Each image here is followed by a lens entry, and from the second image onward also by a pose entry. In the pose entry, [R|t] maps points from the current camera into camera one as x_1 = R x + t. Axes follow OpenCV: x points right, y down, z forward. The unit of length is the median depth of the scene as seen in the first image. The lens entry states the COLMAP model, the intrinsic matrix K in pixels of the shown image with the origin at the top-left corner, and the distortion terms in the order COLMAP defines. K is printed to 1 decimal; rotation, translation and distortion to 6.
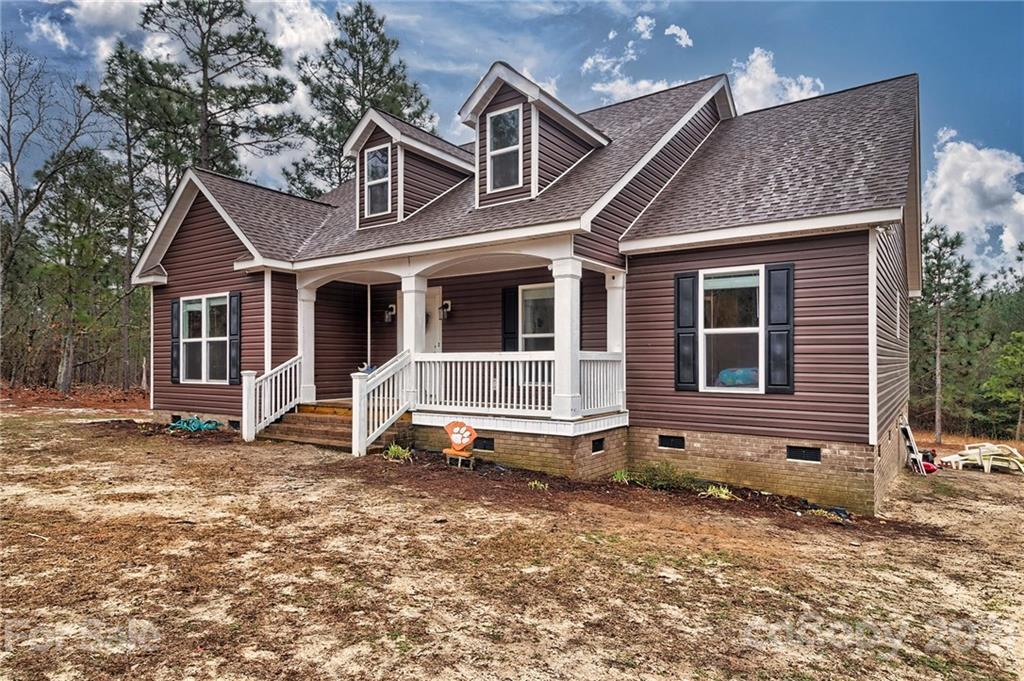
lens RADIAL K [[606.3, 0, 513.2], [0, 606.3, 345.8], [0, 0, 1]] dist [0.041084, -0.000264]
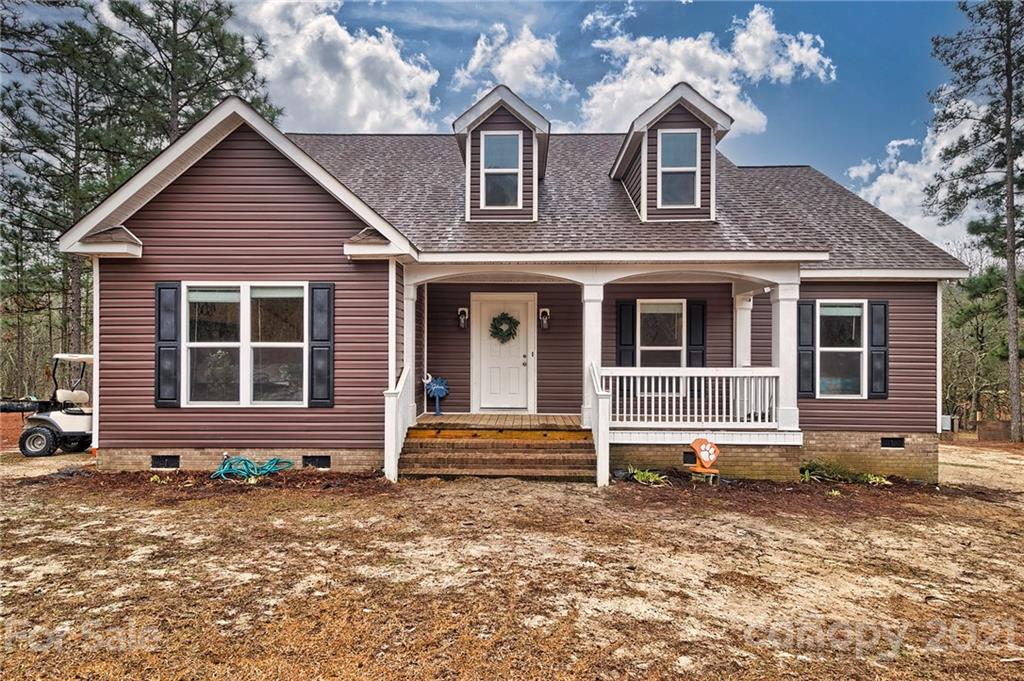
lens RADIAL K [[549.4, 0, 511.3], [0, 549.4, 343.5], [0, 0, 1]] dist [0.020405, -0.003276]
pose [[0.833628, 0.016918, 0.552068, -0.831569], [-0.018350, 0.999827, -0.002932, -0.021425], [-0.552022, -0.007686, 0.833794, 0.415681]]
